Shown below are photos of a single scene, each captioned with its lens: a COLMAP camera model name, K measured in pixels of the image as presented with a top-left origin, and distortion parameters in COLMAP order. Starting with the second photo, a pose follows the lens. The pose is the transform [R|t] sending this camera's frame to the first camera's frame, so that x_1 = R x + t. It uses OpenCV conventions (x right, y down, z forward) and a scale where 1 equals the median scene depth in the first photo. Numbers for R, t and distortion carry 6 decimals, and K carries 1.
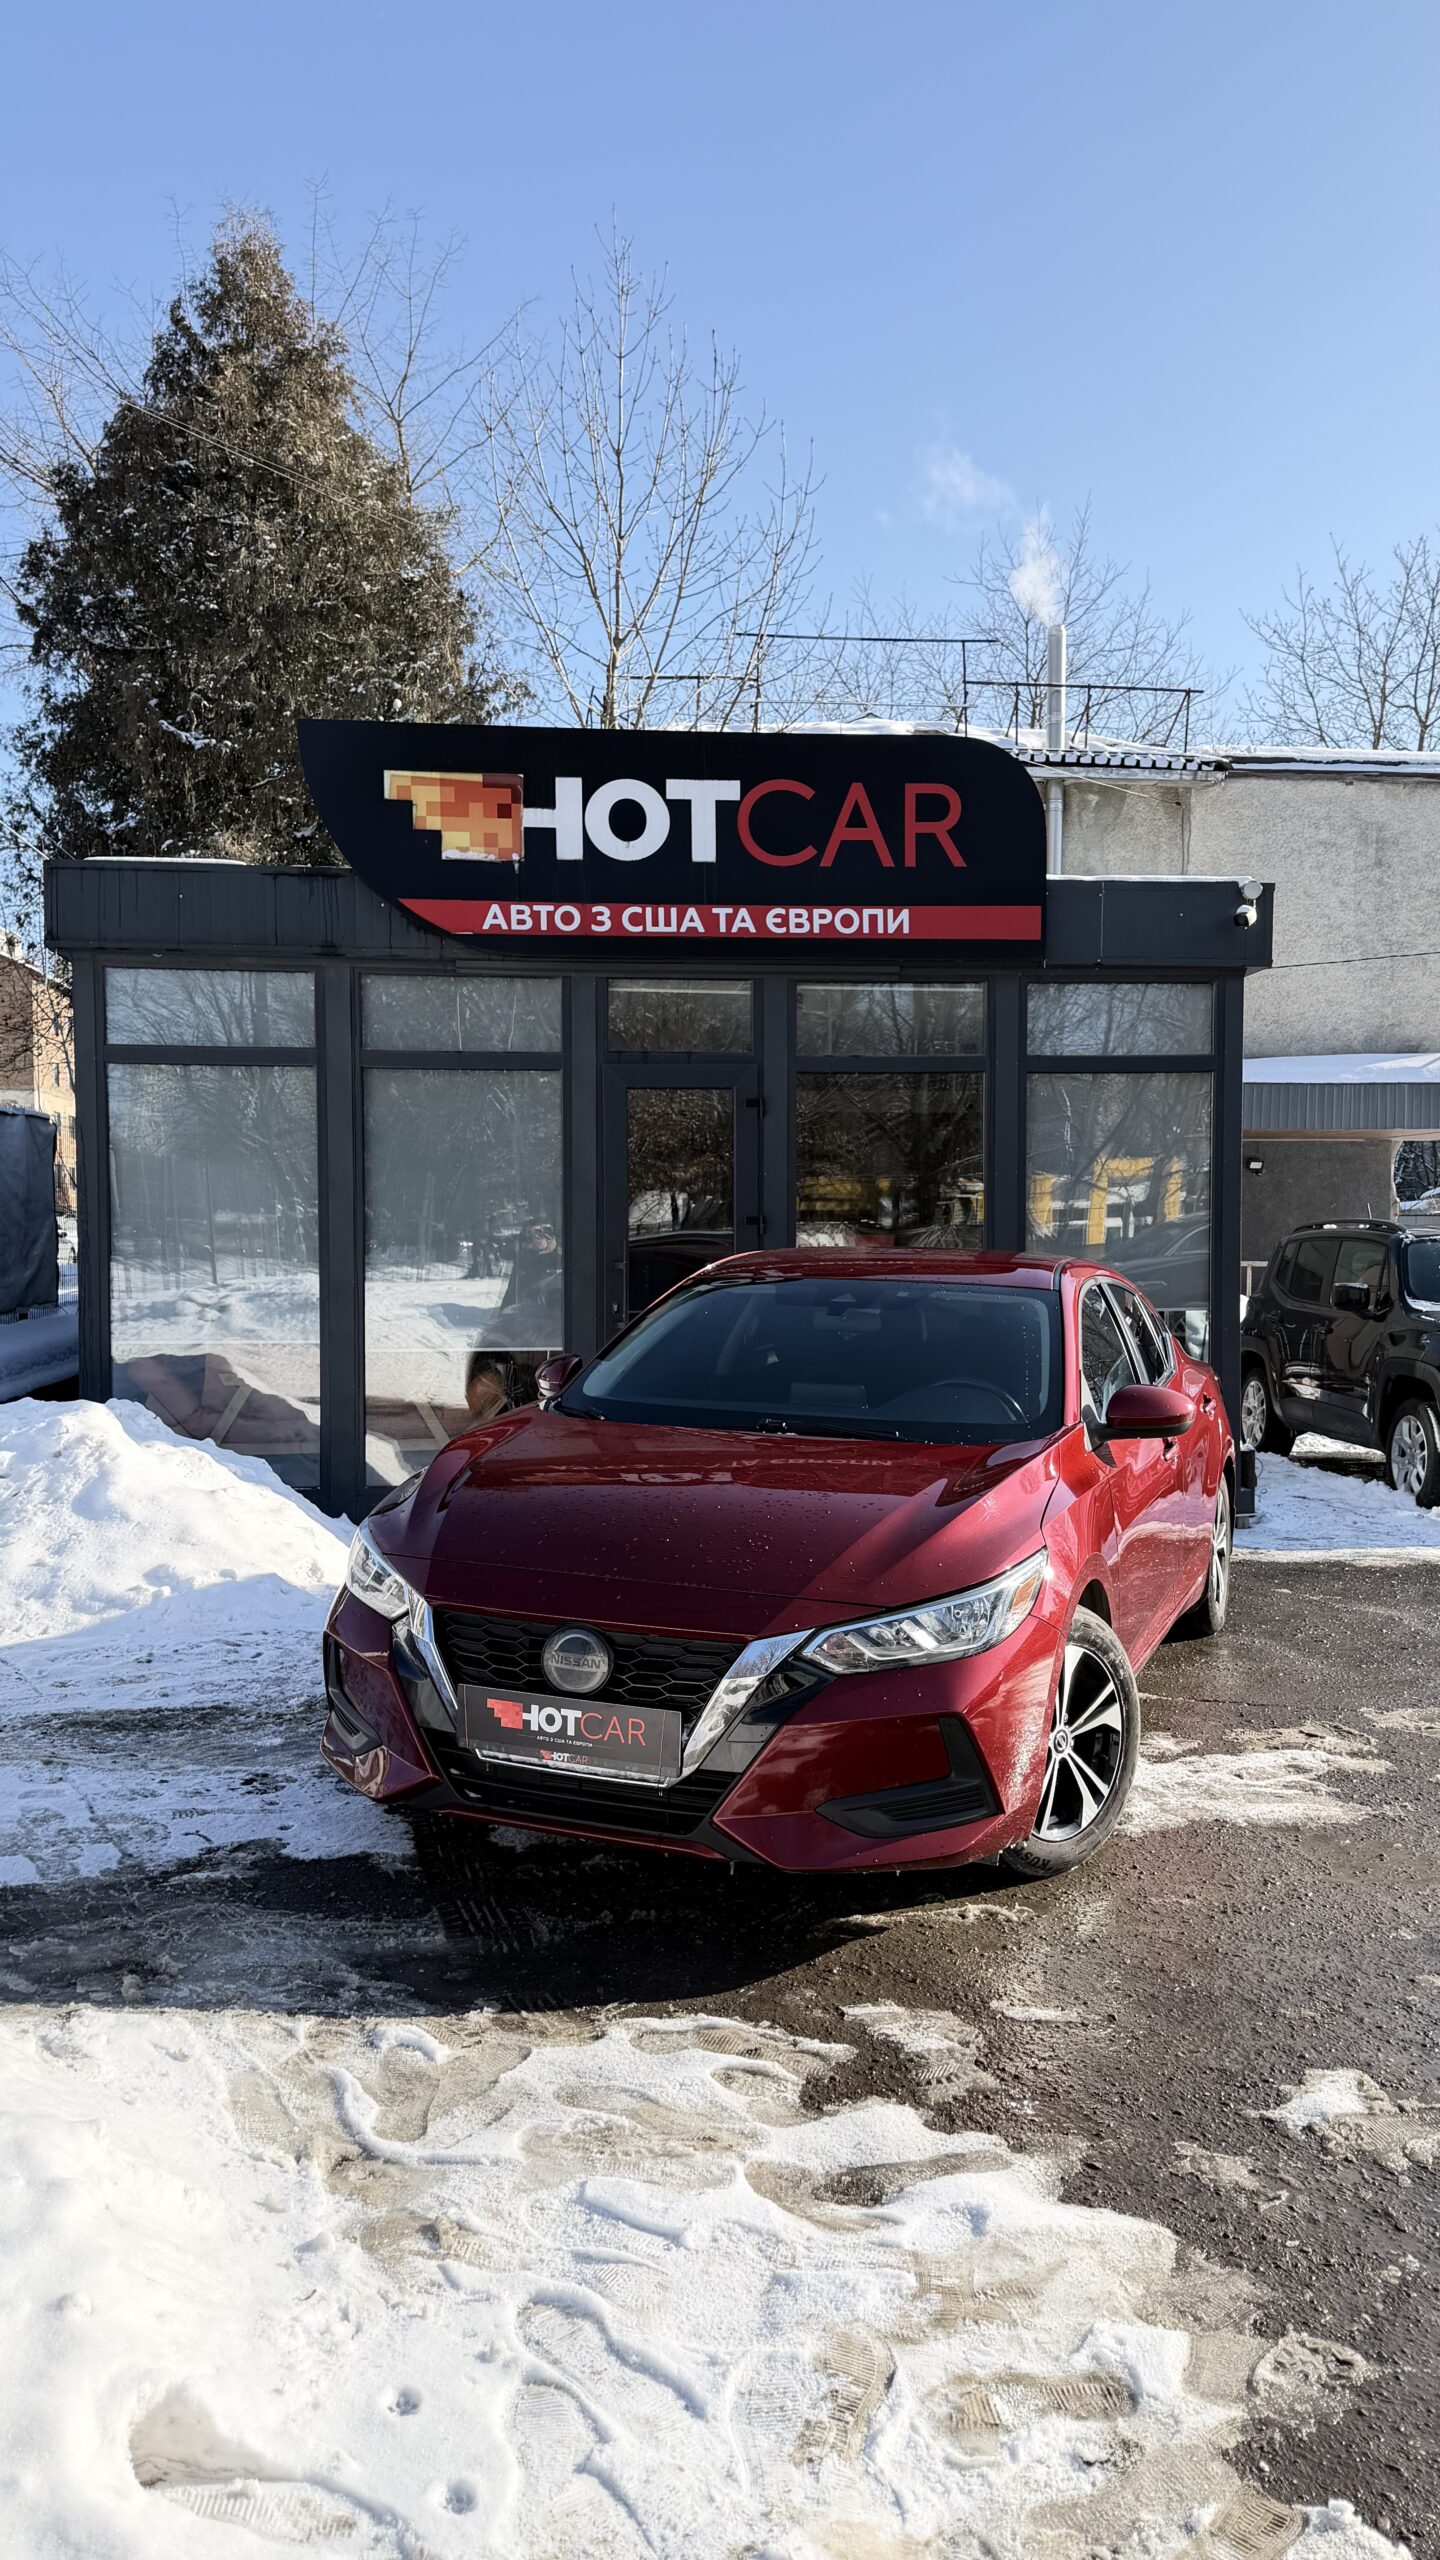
lens RADIAL K [[1782.7, 0, 738.0], [0, 1782.7, 1294.5], [0, 0, 1]] dist [0.067900, -0.056171]
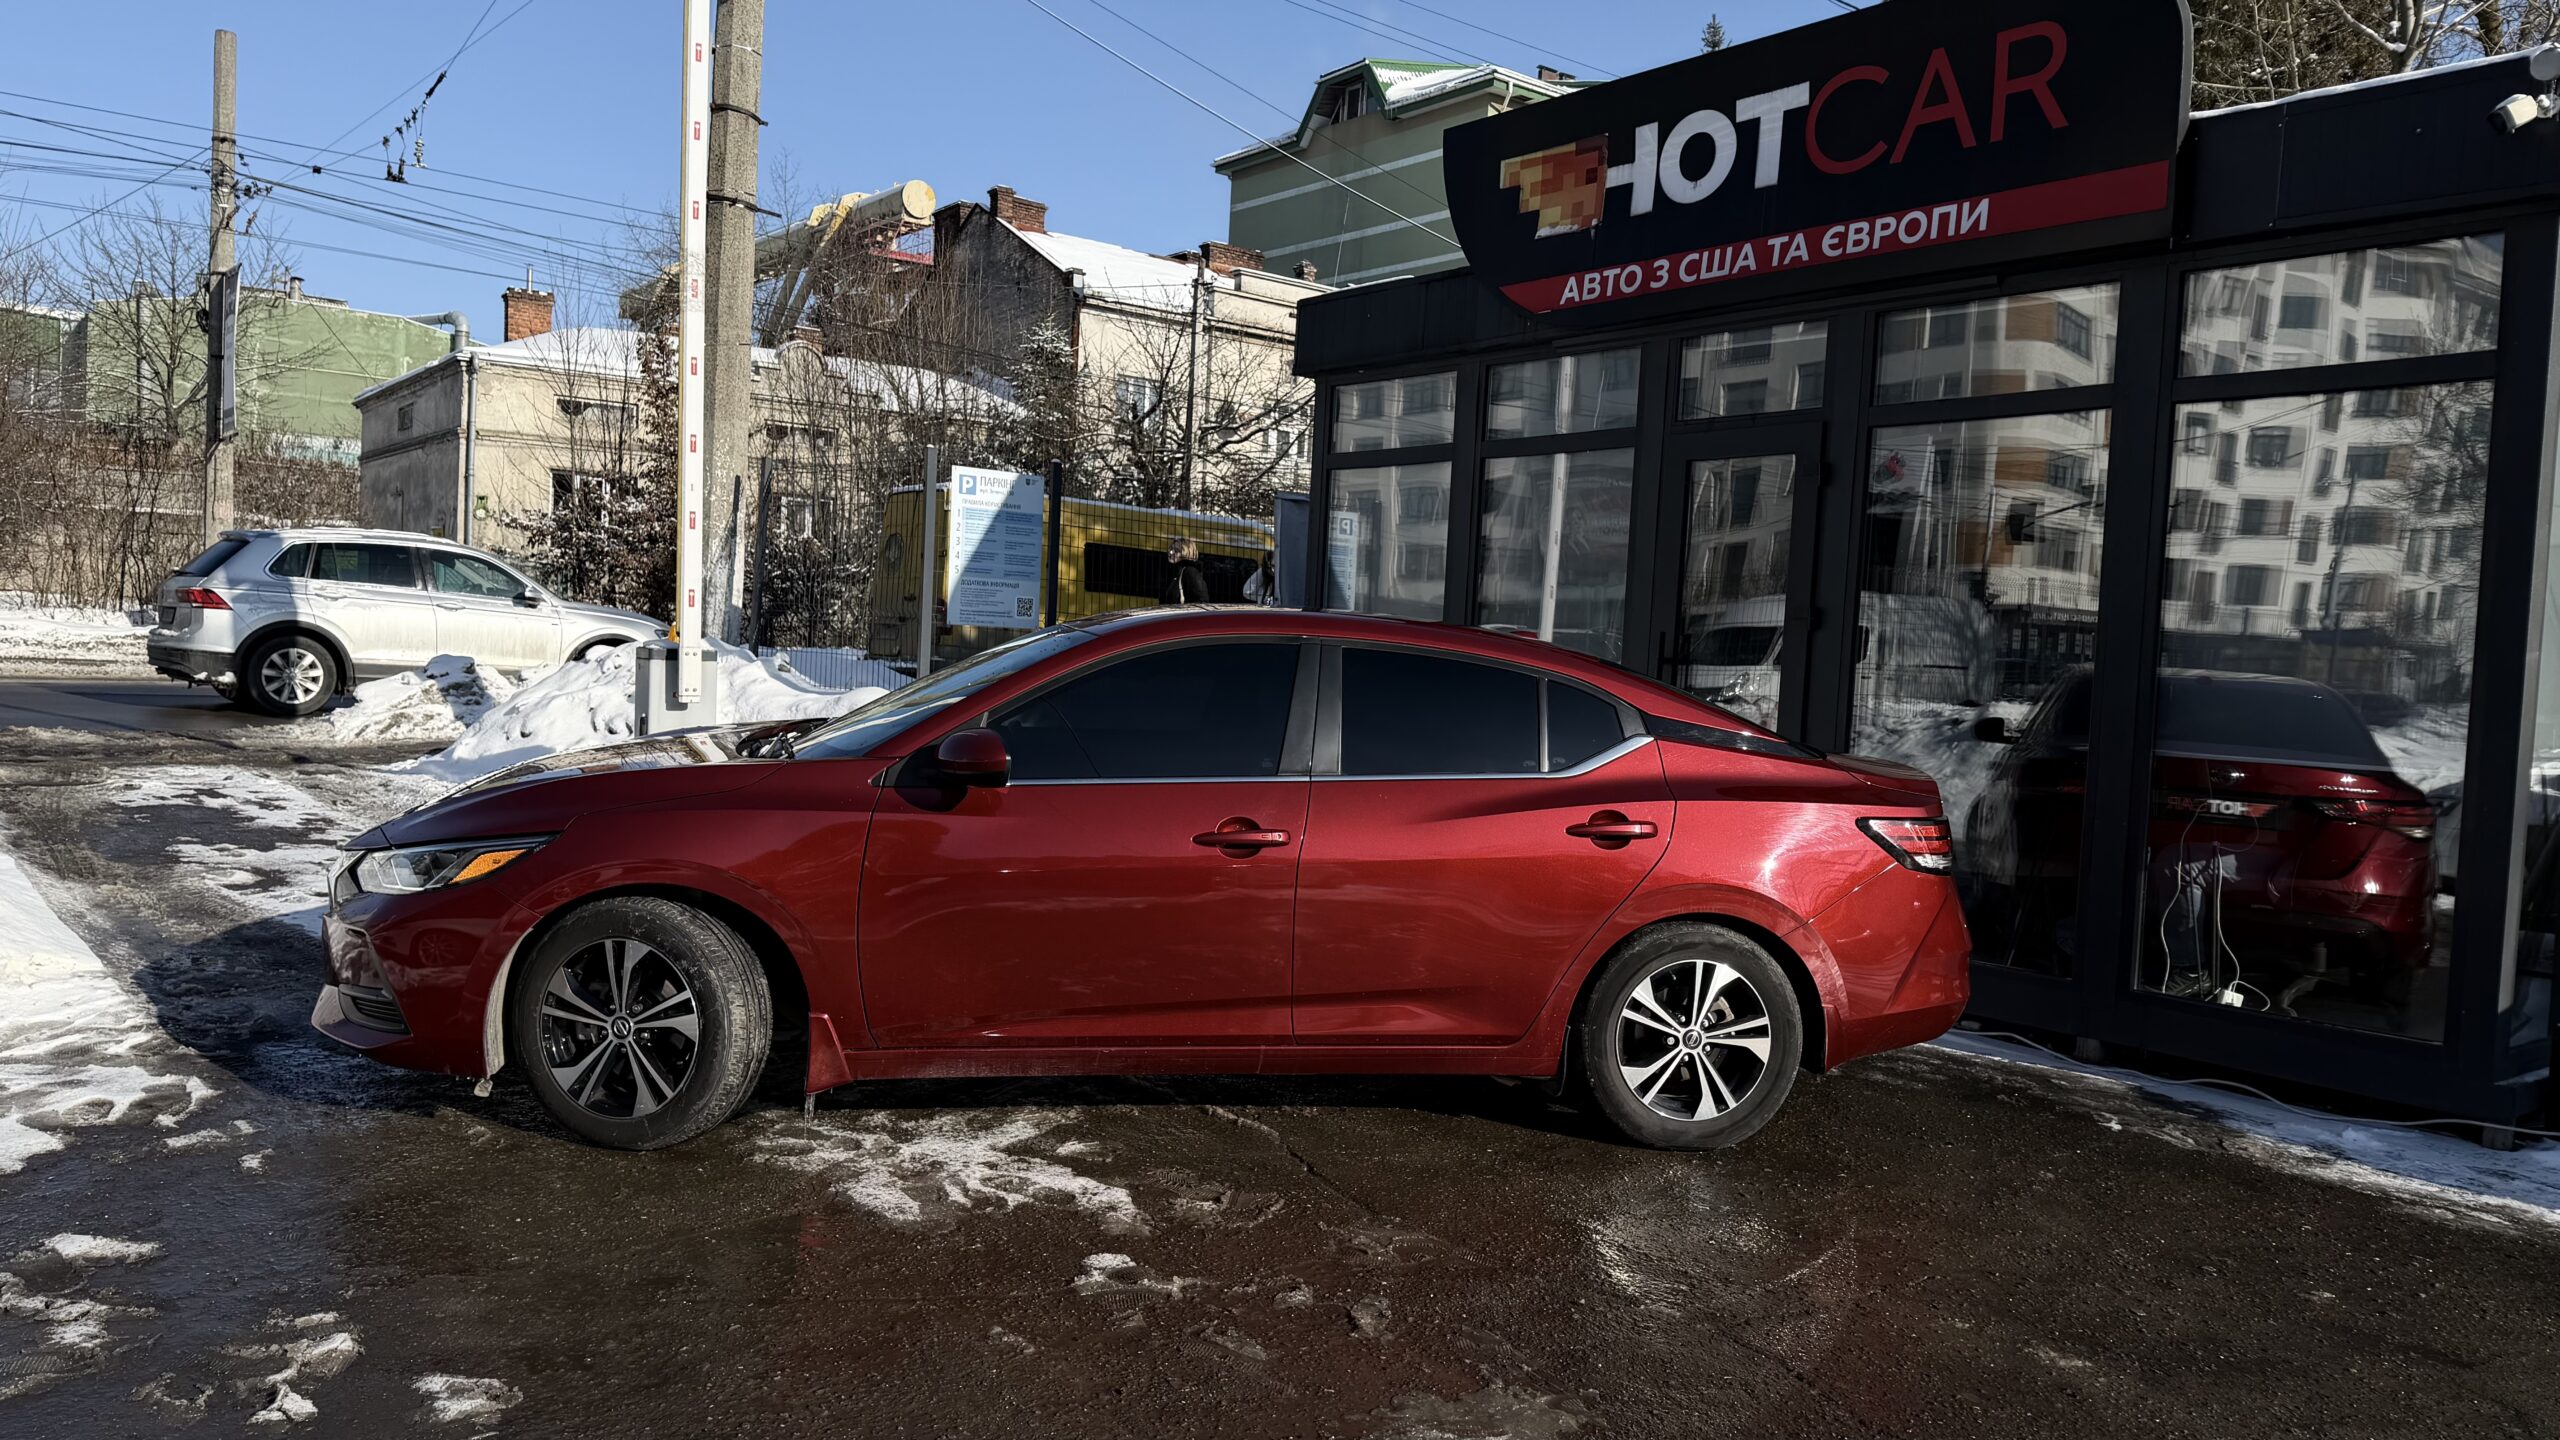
lens RADIAL K [[1782.7, 0, 1295.6], [0, 1782.7, 755.9], [0, 0, 1]] dist [0.067900, -0.056171]
pose [[0.523547, 0.076575, -0.848548, 0.612863], [-0.072617, 0.996339, 0.045107, 0.005533], [0.848896, 0.038004, 0.527191, 0.369677]]
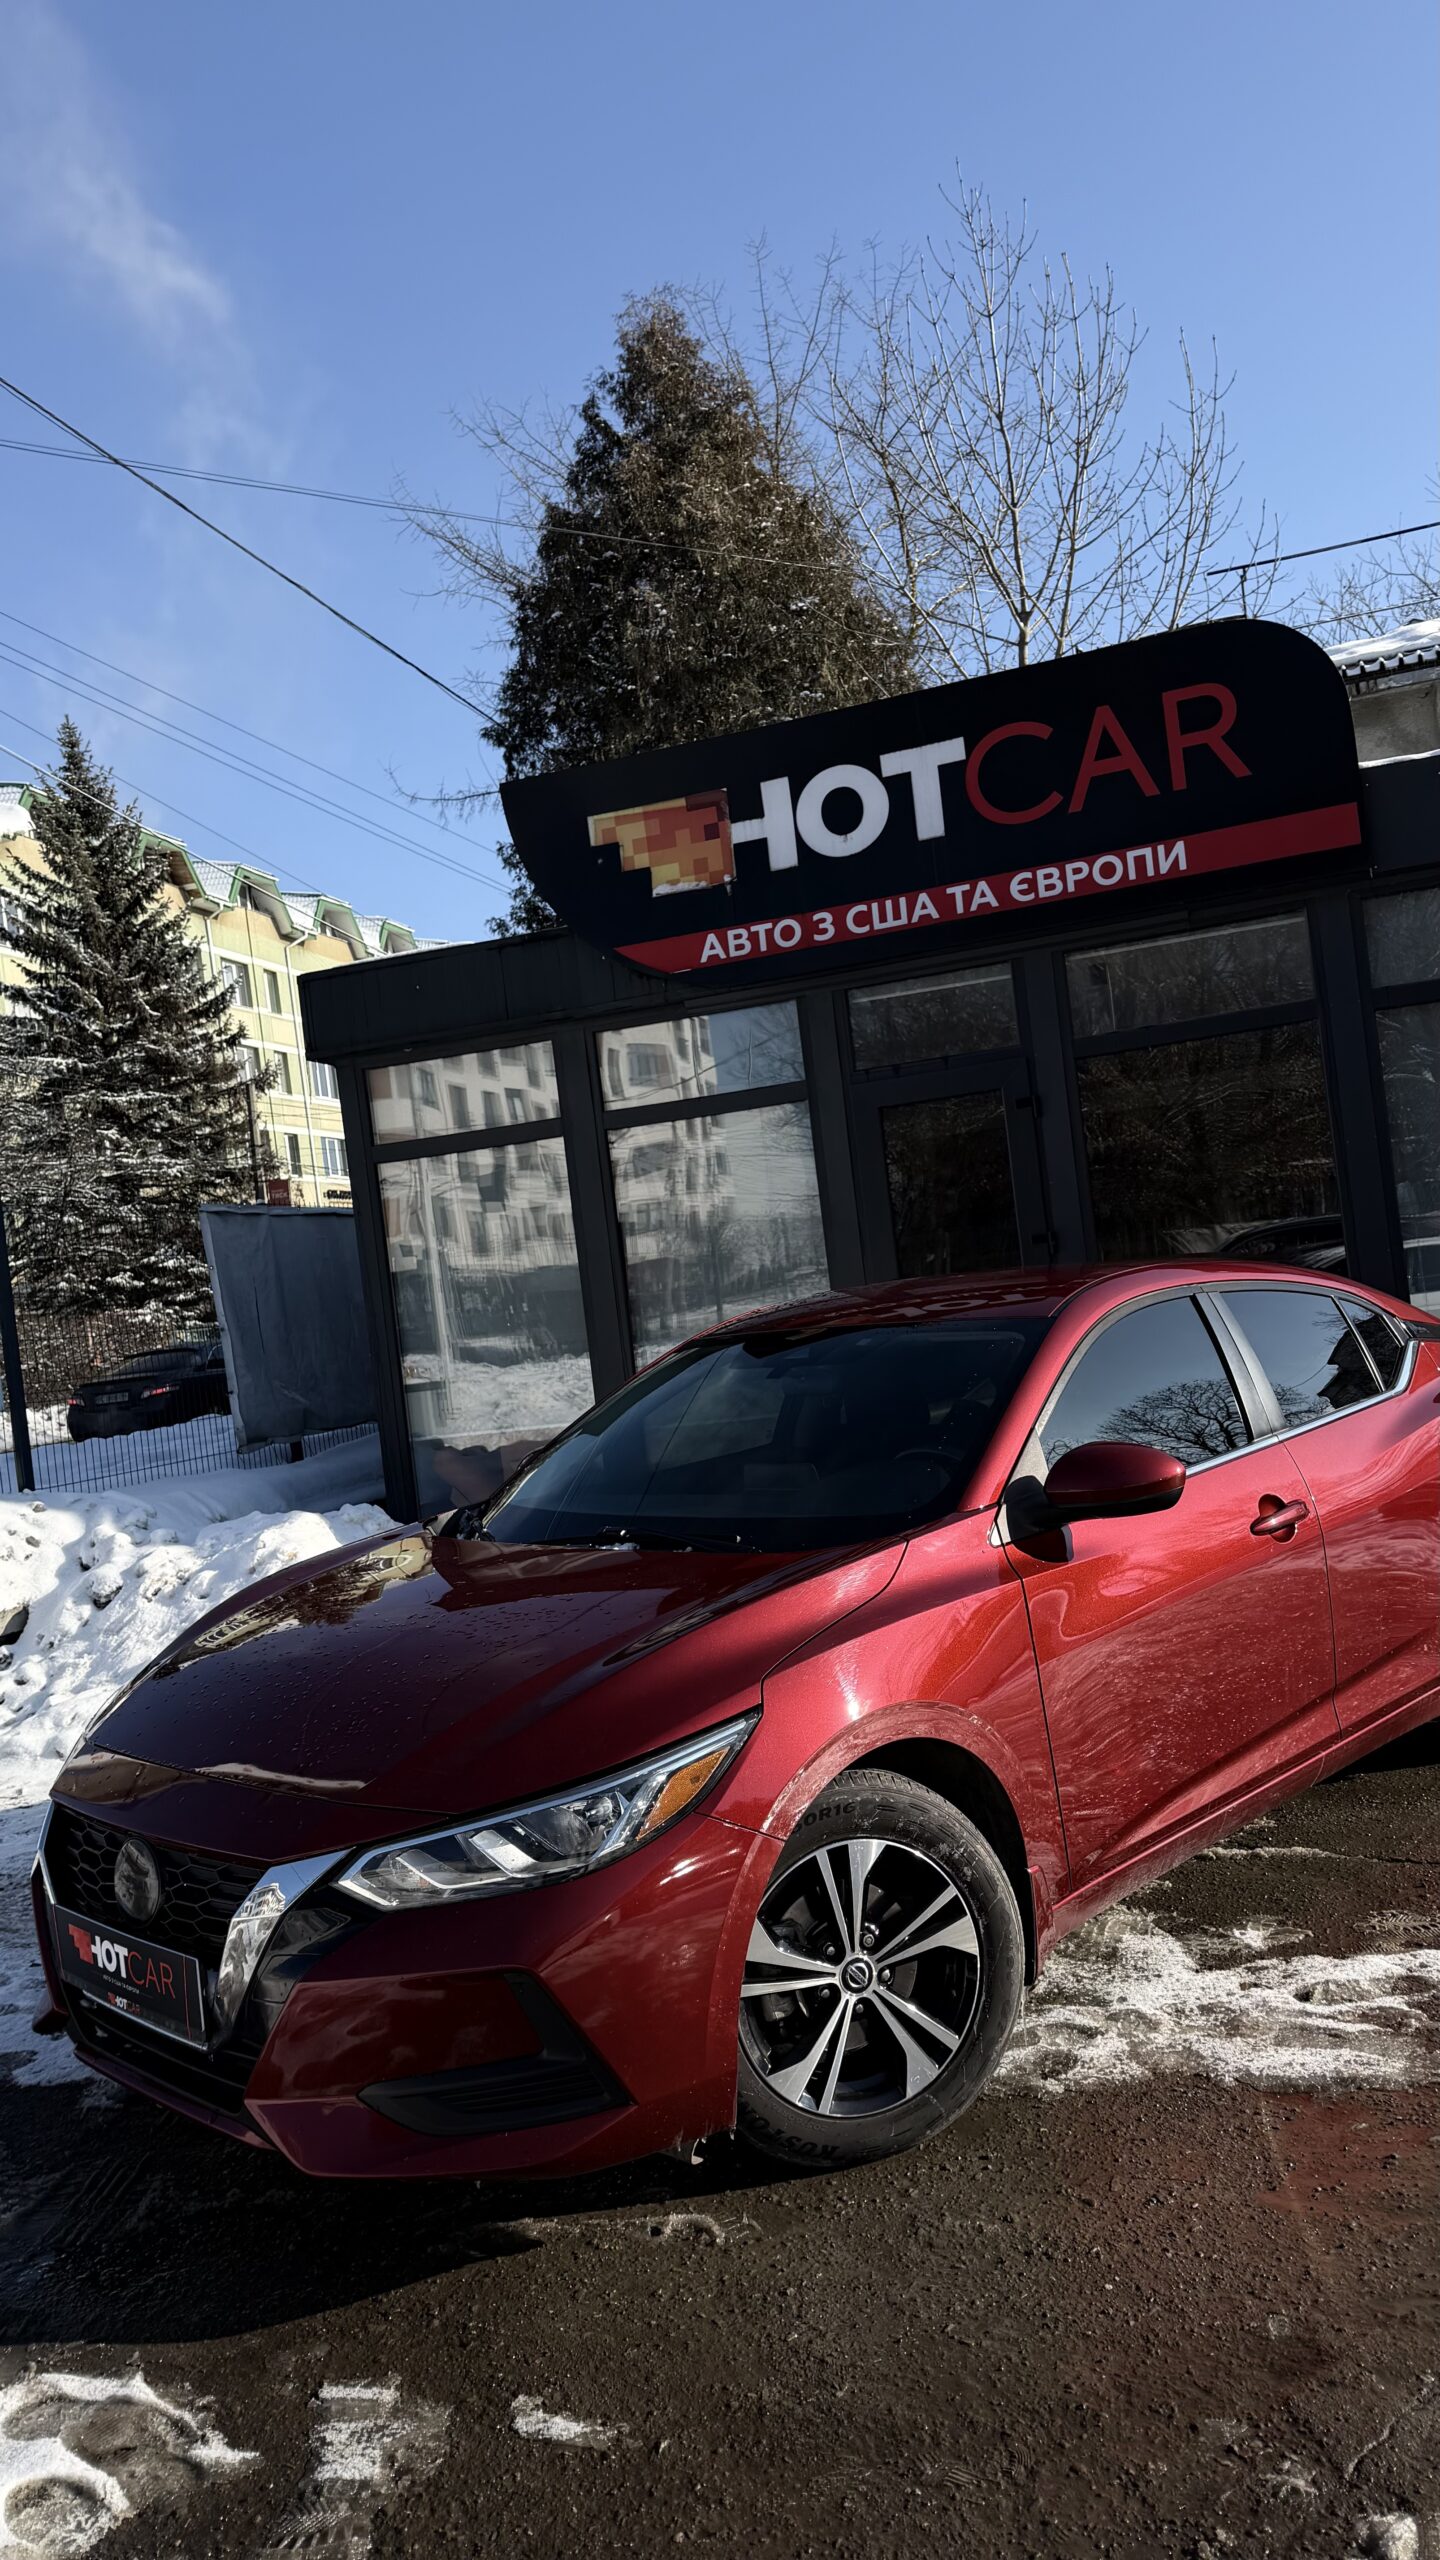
lens RADIAL K [[1782.7, 0, 725.3], [0, 1782.7, 1293.3], [0, 0, 1]] dist [0.067900, -0.056171]
pose [[0.907459, -0.109256, -0.405687, 0.221260], [0.105530, 0.993913, -0.031618, -0.003343], [0.406672, -0.014121, 0.913465, 0.154820]]
